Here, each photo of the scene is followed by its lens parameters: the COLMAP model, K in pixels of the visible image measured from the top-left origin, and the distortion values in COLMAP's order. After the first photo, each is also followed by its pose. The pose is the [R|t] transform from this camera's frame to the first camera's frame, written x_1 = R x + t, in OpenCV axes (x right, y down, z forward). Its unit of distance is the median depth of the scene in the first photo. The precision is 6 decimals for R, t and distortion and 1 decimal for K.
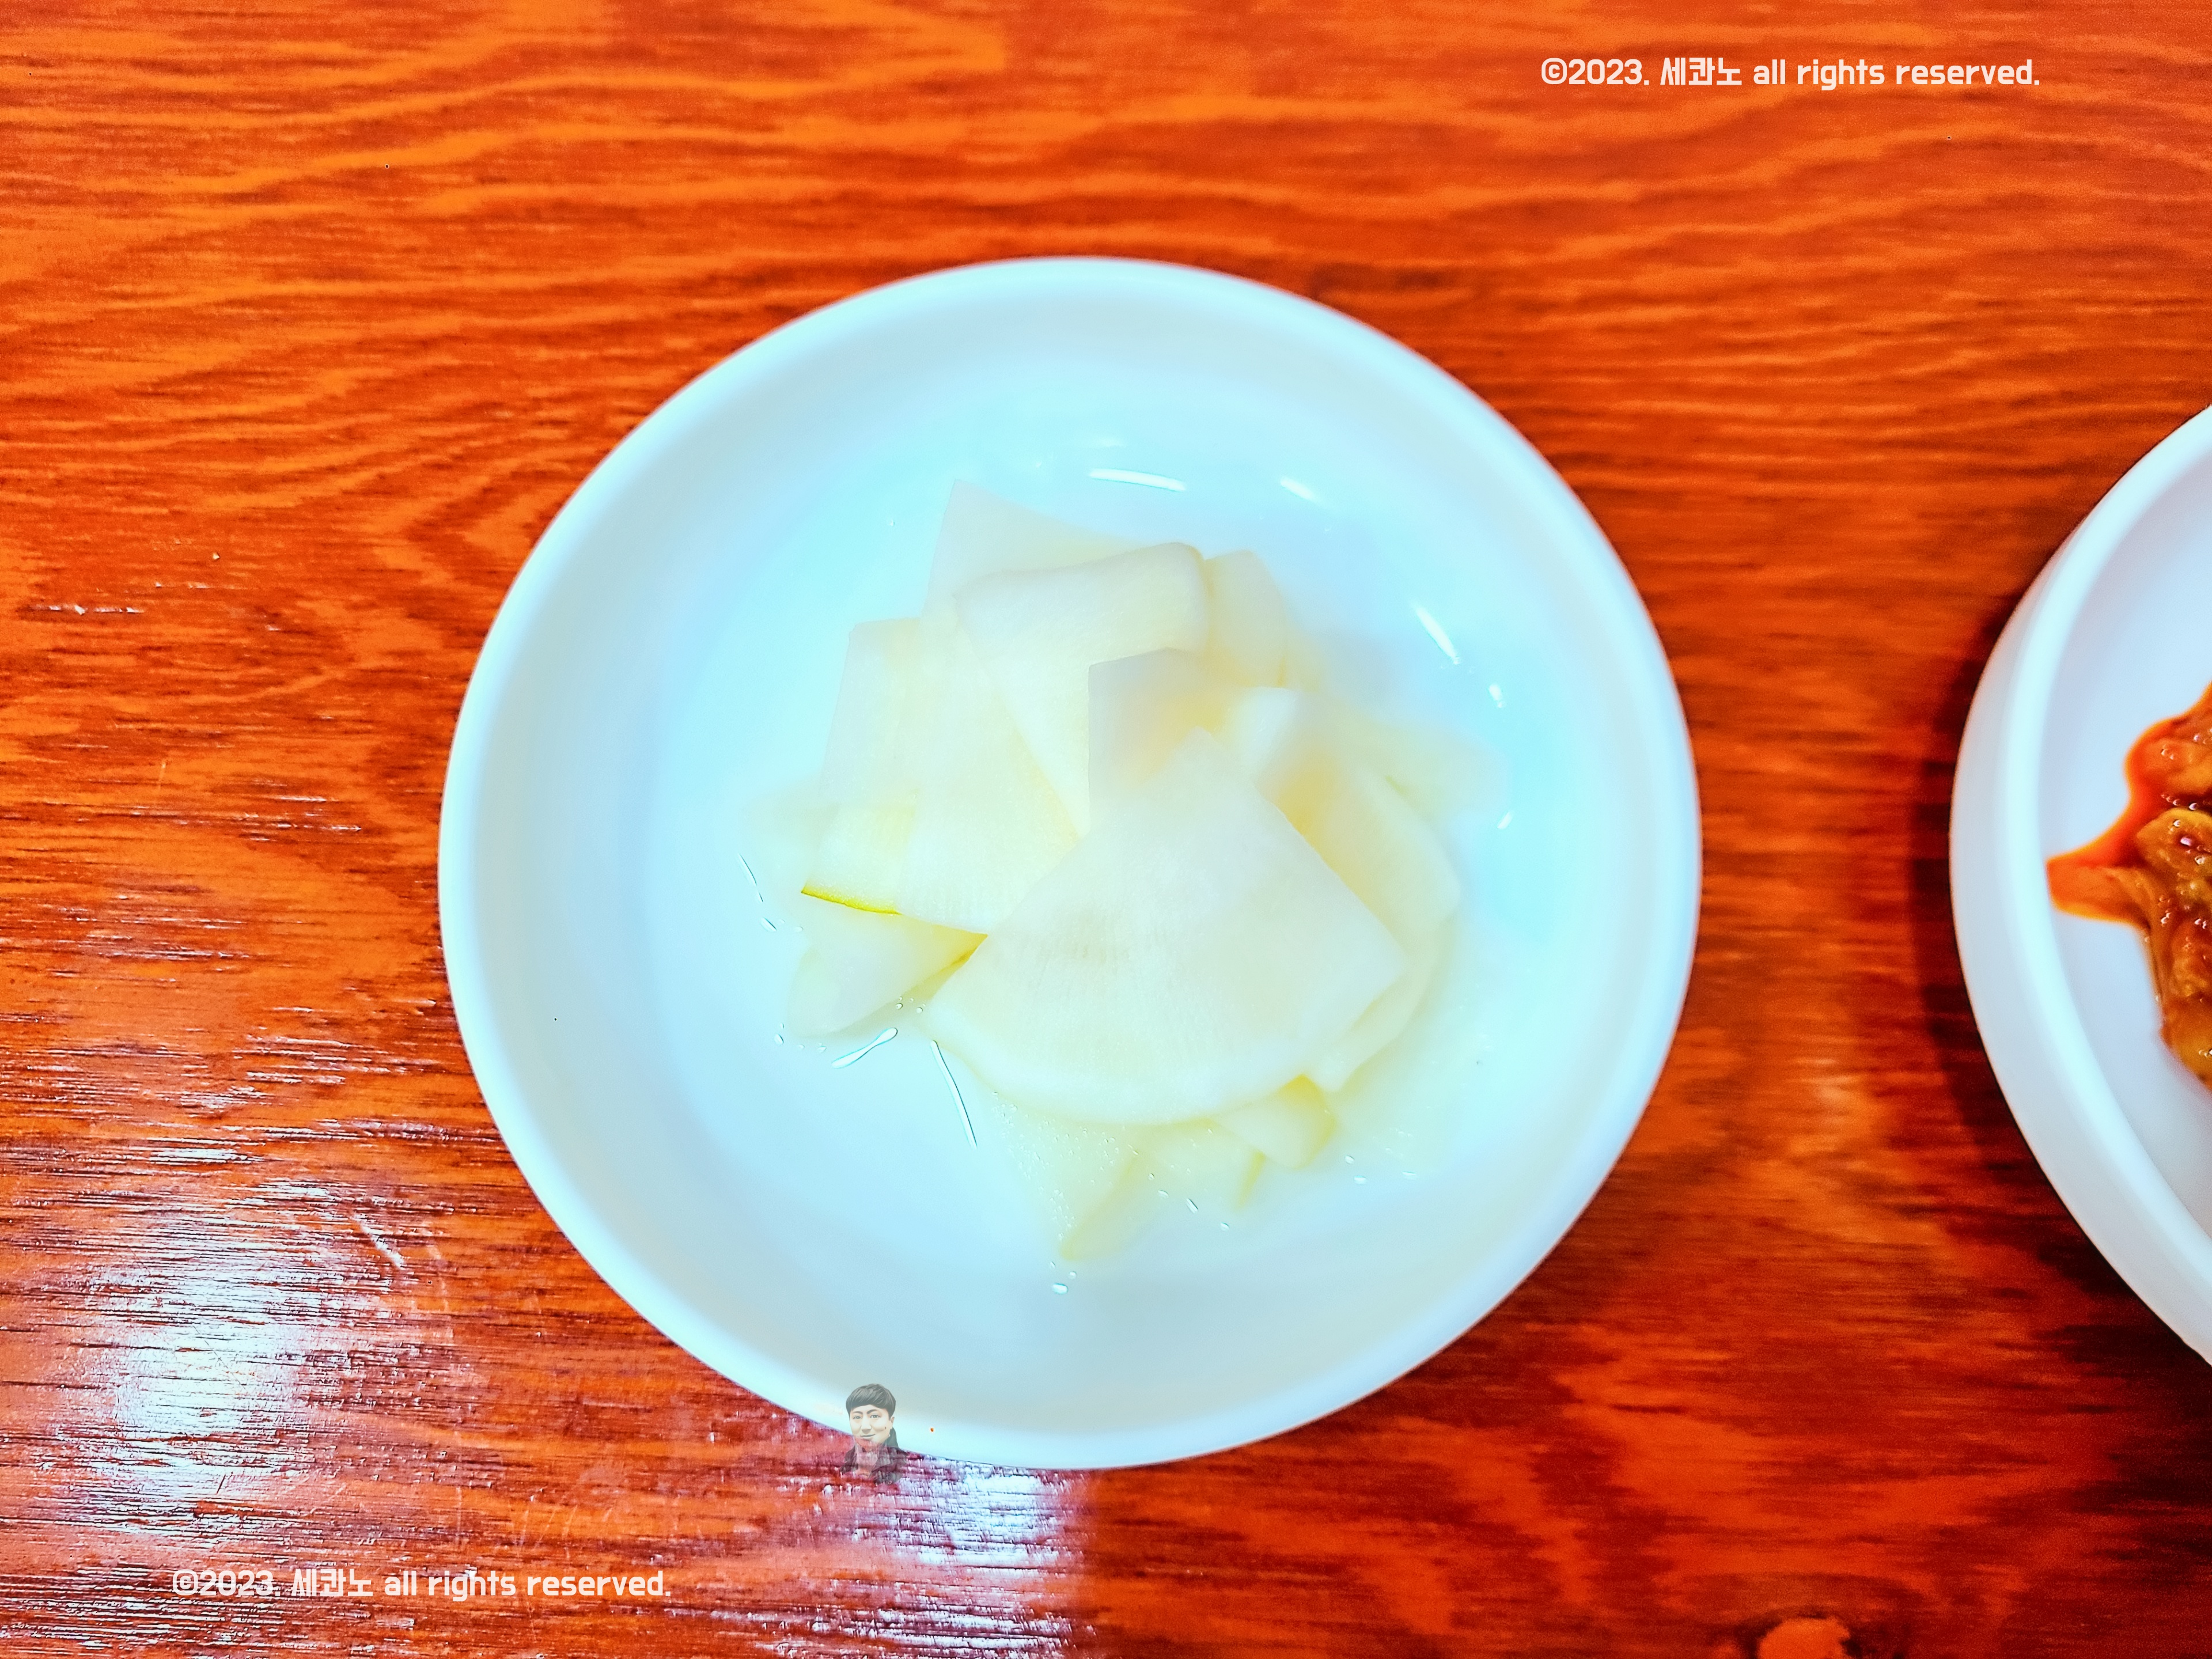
lens RADIAL K [[1674.4, 0, 1095.3], [0, 1674.4, 836.3], [0, 0, 1]] dist [-0.027040, 0.041687]
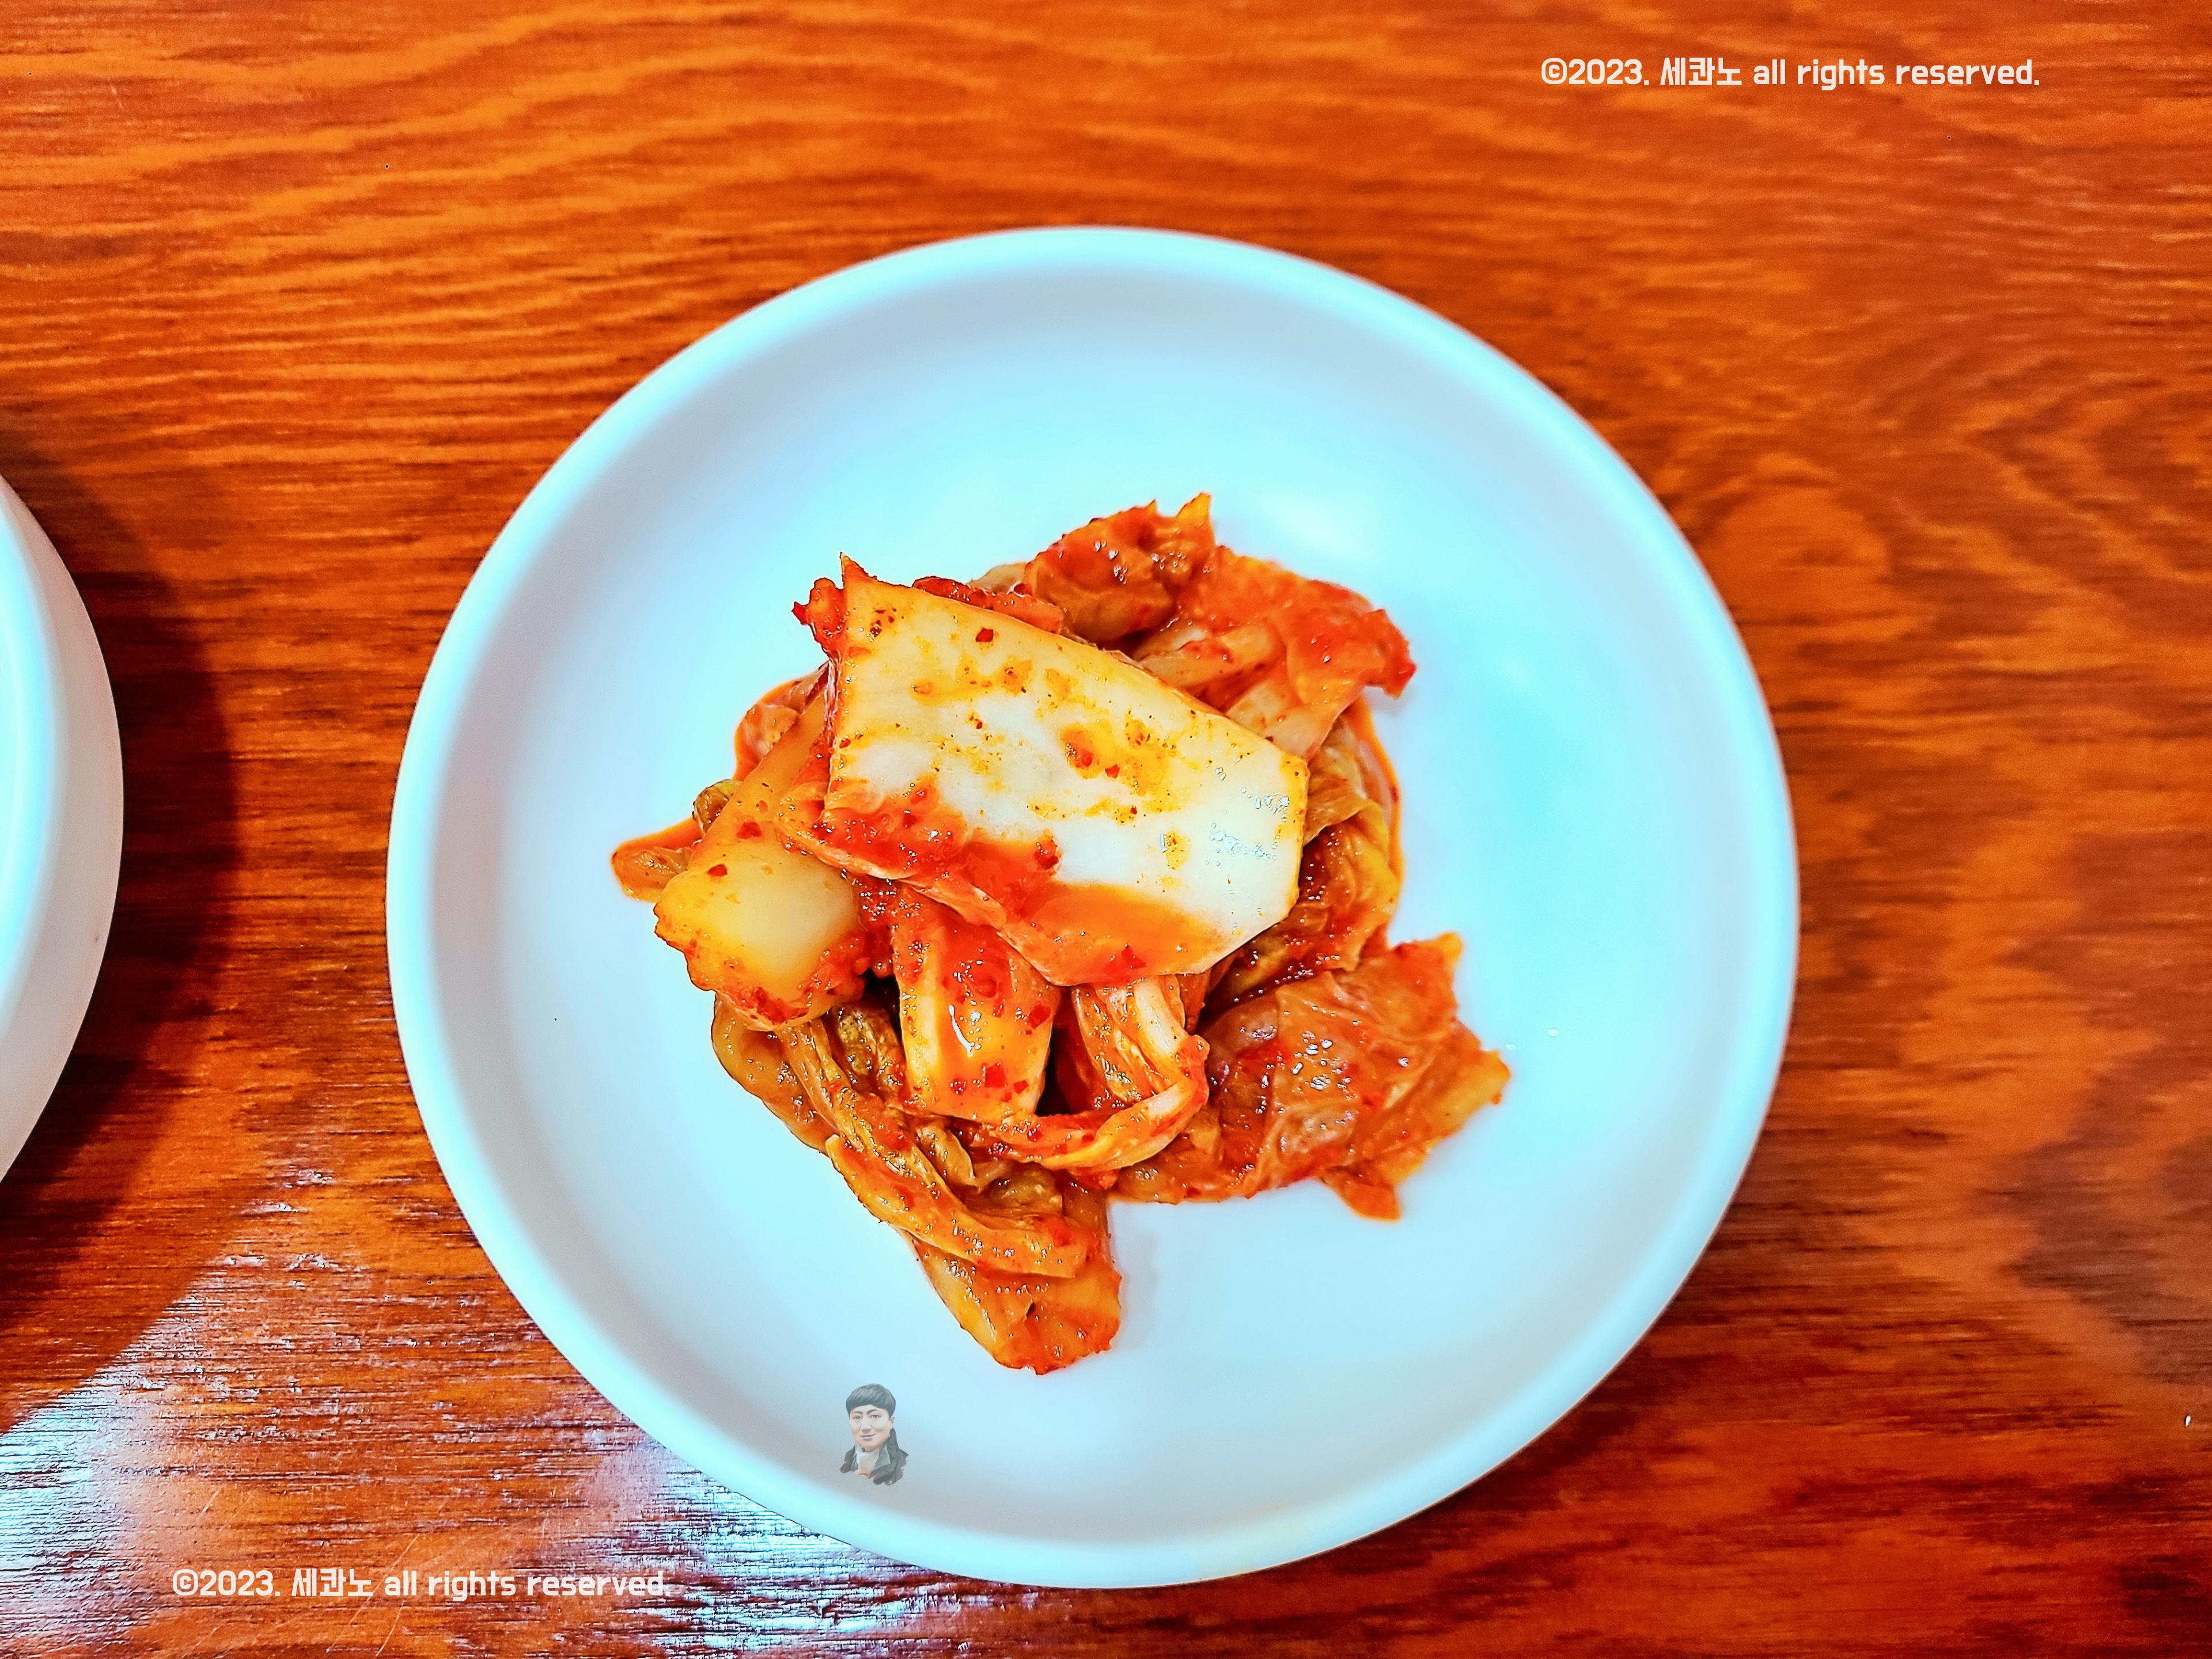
lens RADIAL K [[1674.4, 0, 1109.0], [0, 1674.4, 825.9], [0, 0, 1]] dist [-0.027040, 0.041687]
pose [[0.997899, -0.060743, 0.022545, 0.713140], [0.060669, 0.998150, 0.003944, 0.015518], [-0.022743, -0.002568, 0.999738, 0.065069]]
